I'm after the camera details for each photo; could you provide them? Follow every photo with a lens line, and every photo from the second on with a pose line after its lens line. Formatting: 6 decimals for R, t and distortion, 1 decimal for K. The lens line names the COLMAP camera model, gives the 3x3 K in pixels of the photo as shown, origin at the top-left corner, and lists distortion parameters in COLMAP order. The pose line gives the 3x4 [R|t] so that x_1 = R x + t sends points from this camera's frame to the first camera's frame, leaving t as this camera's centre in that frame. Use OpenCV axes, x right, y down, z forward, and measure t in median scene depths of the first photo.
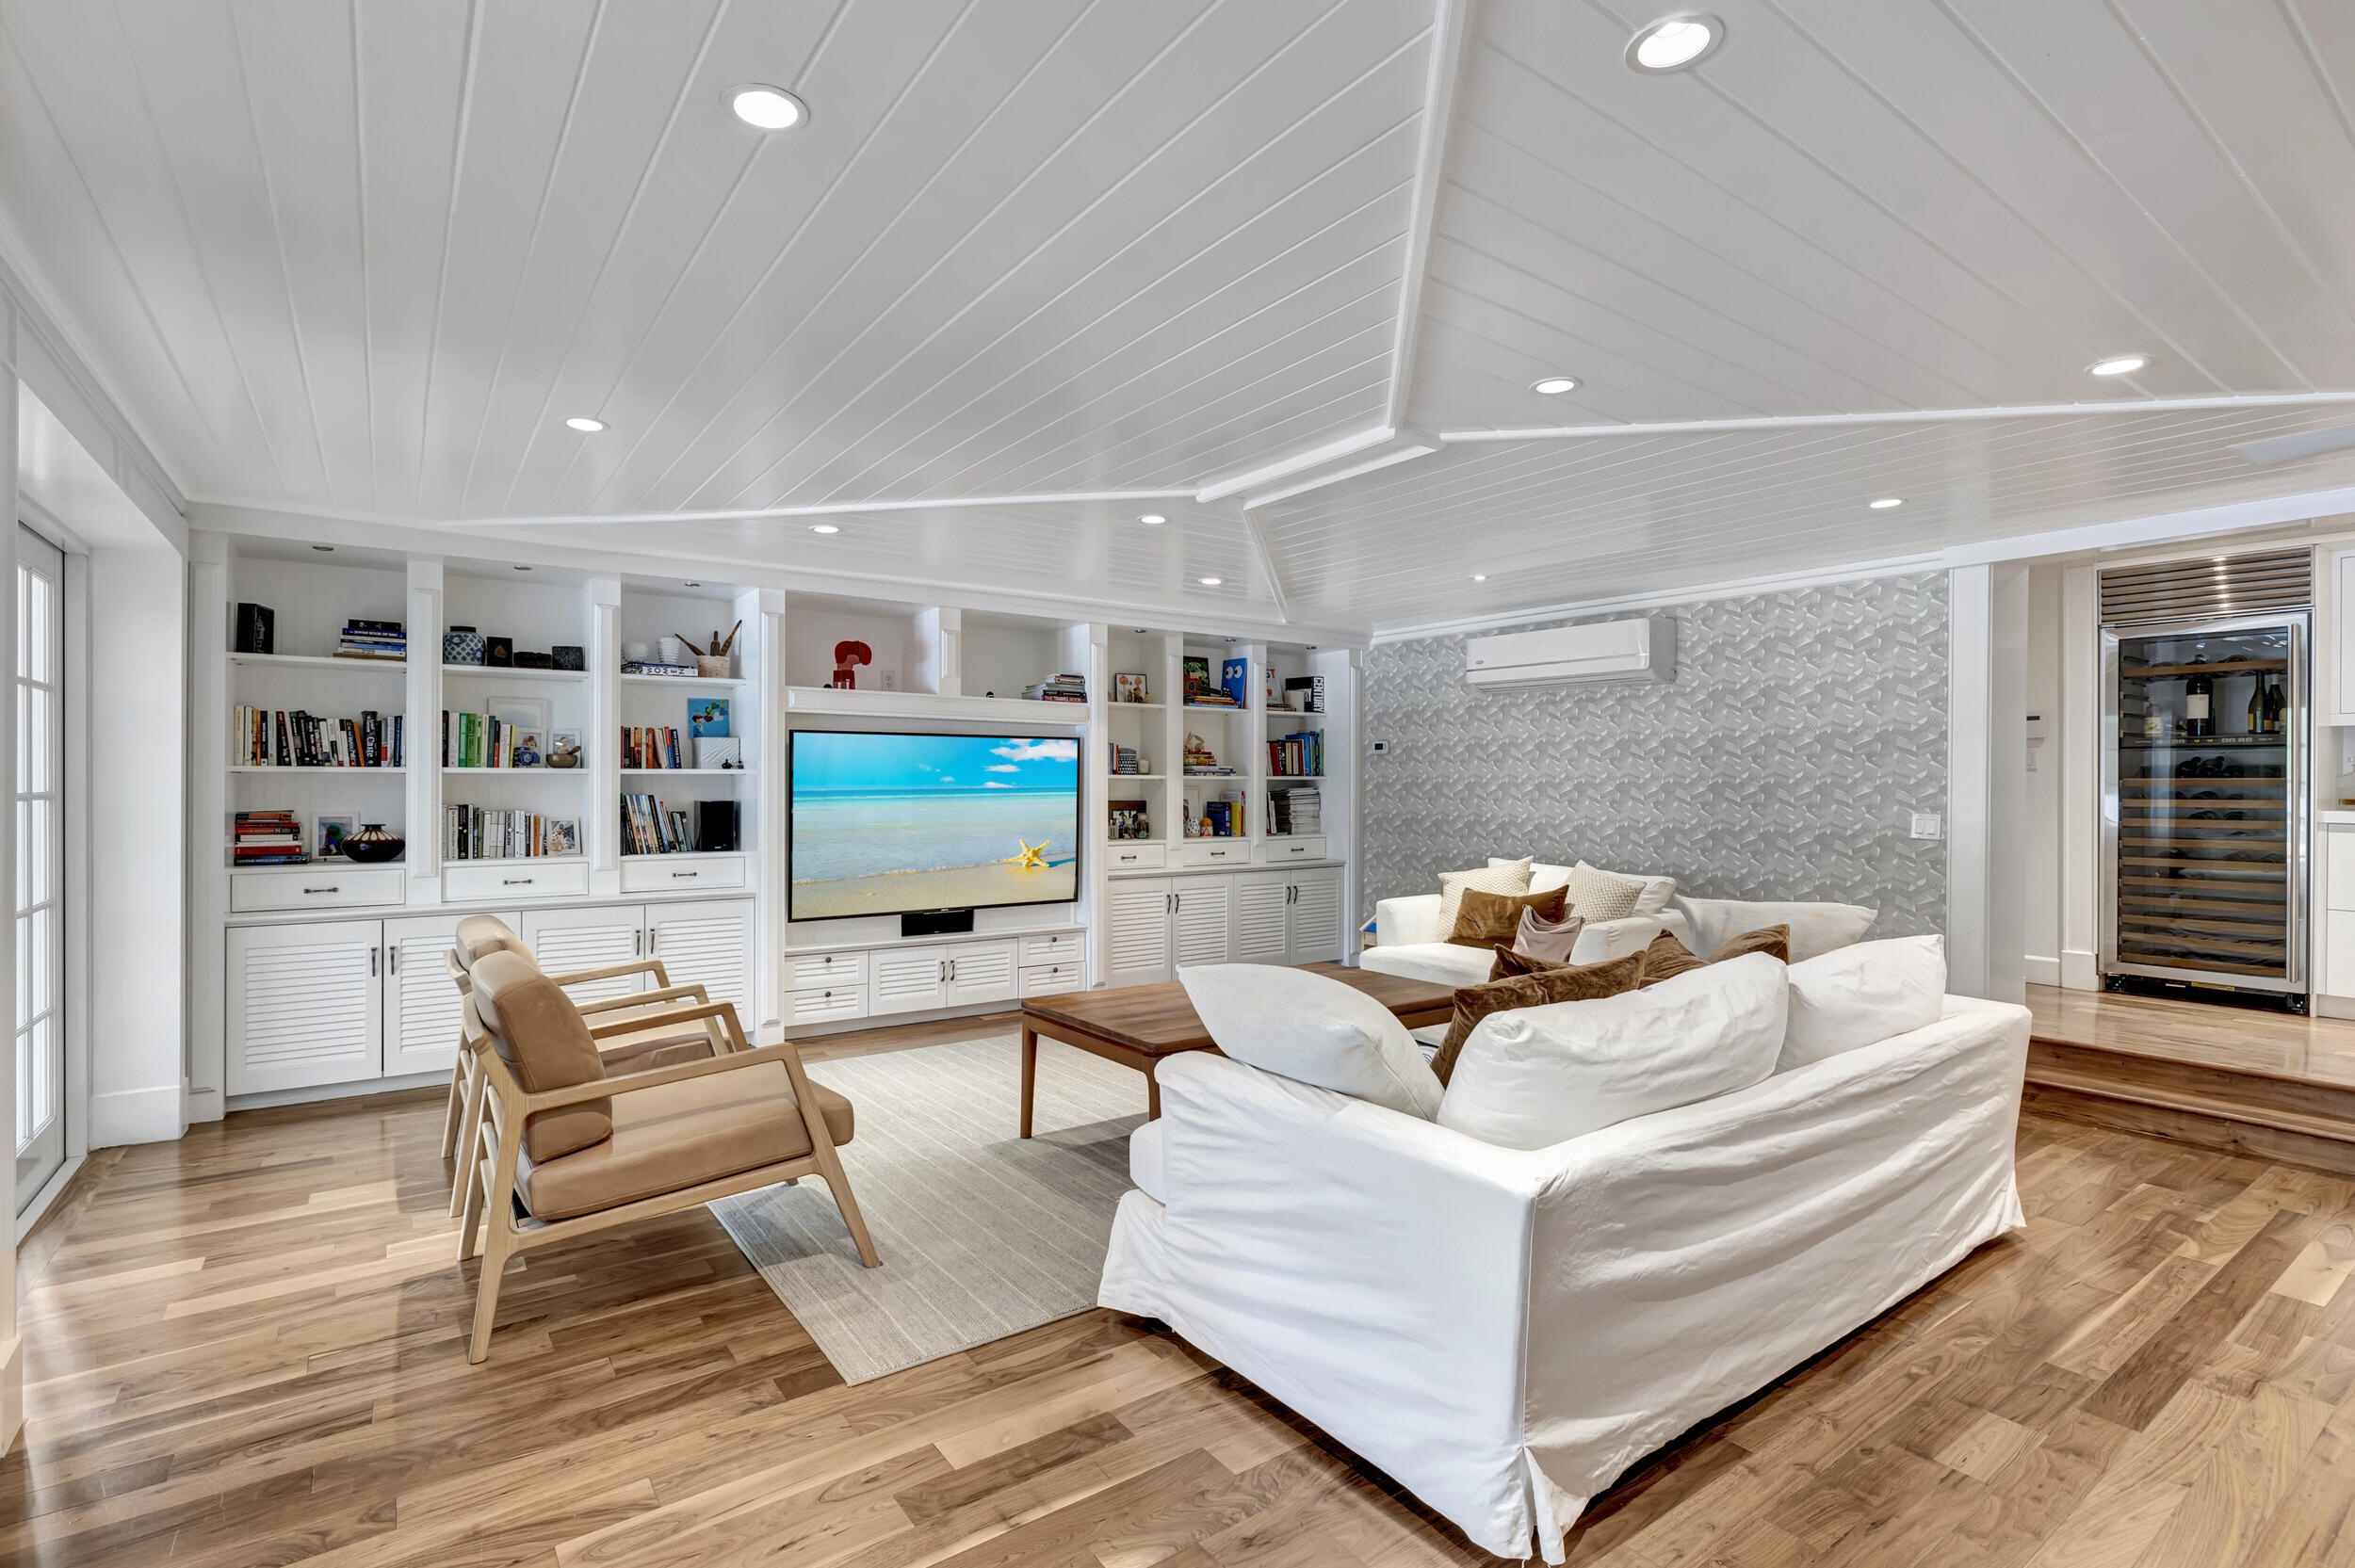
lens RADIAL K [[1105.1, 0, 1133.6], [0, 1105.1, 782.6], [0, 0, 1]] dist [-0.013844, 0.000048]
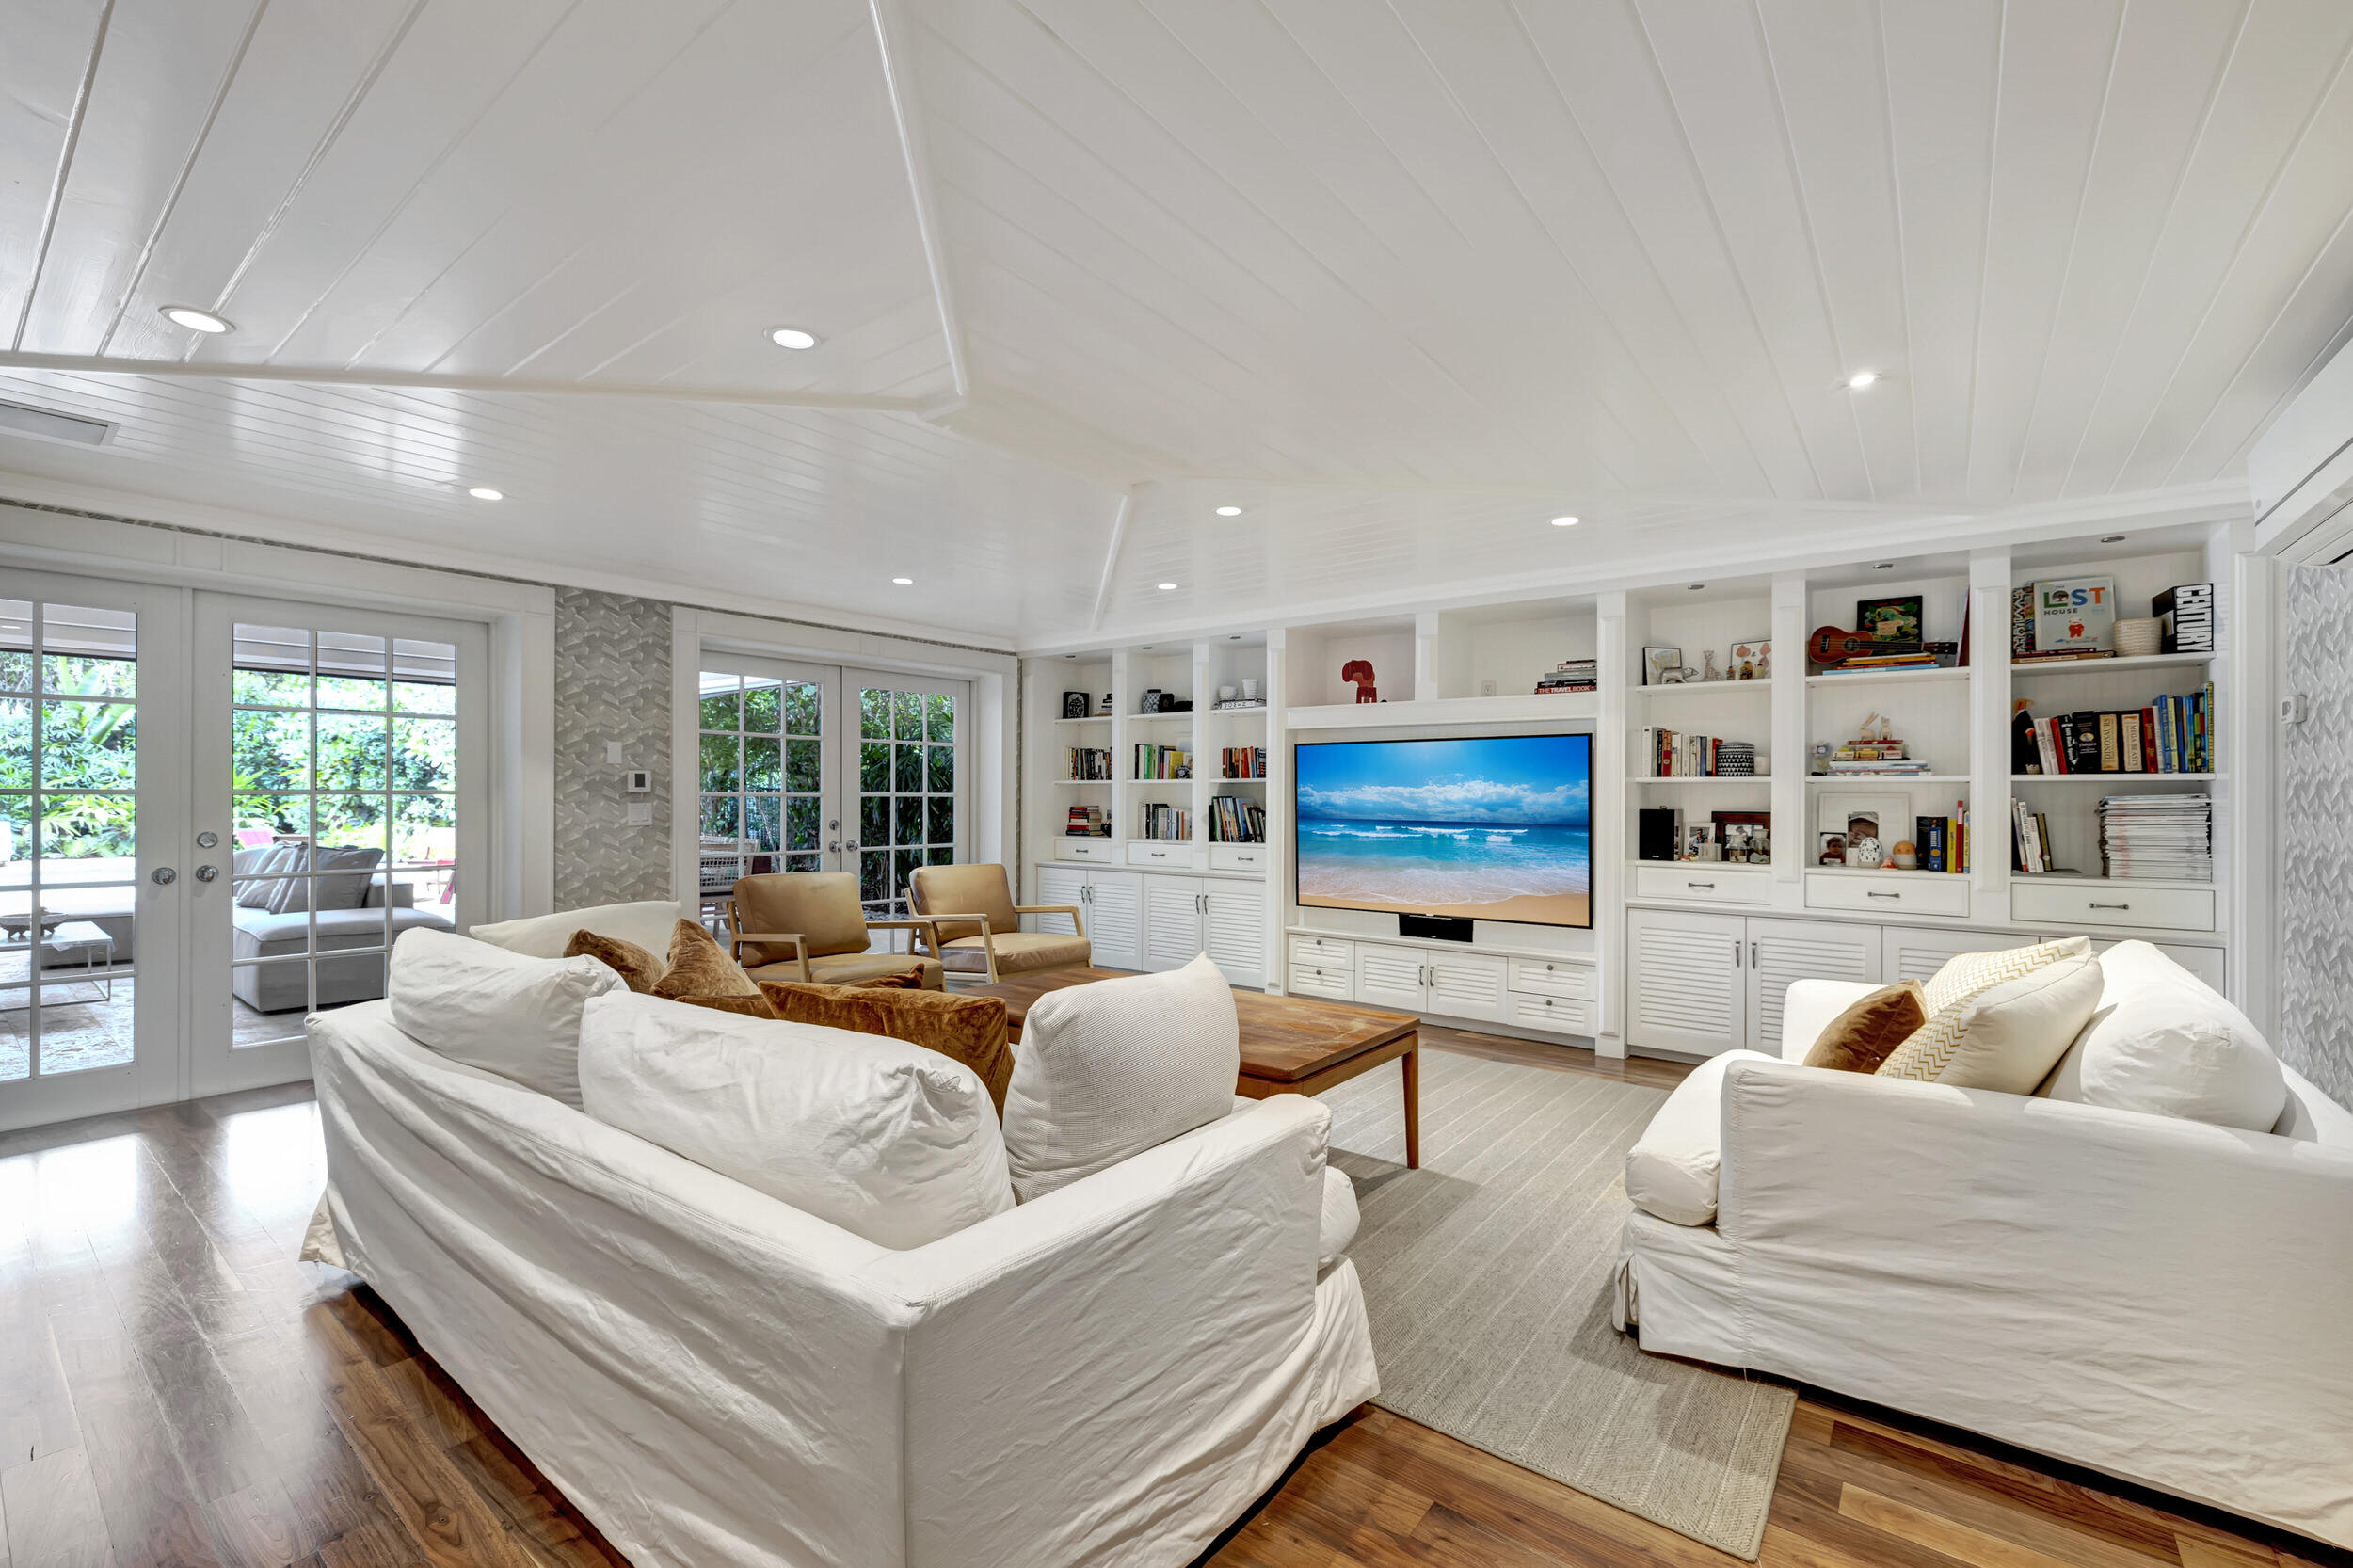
lens RADIAL K [[985.6, 0, 1172.1], [0, 985.6, 786.9], [0, 0, 1]] dist [0.000606, -0.000261]
pose [[0.302371, -0.010500, -0.953132, 0.684708], [-0.004719, 0.999911, -0.012512, 0.013162], [0.953179, 0.008282, 0.302295, 0.567541]]
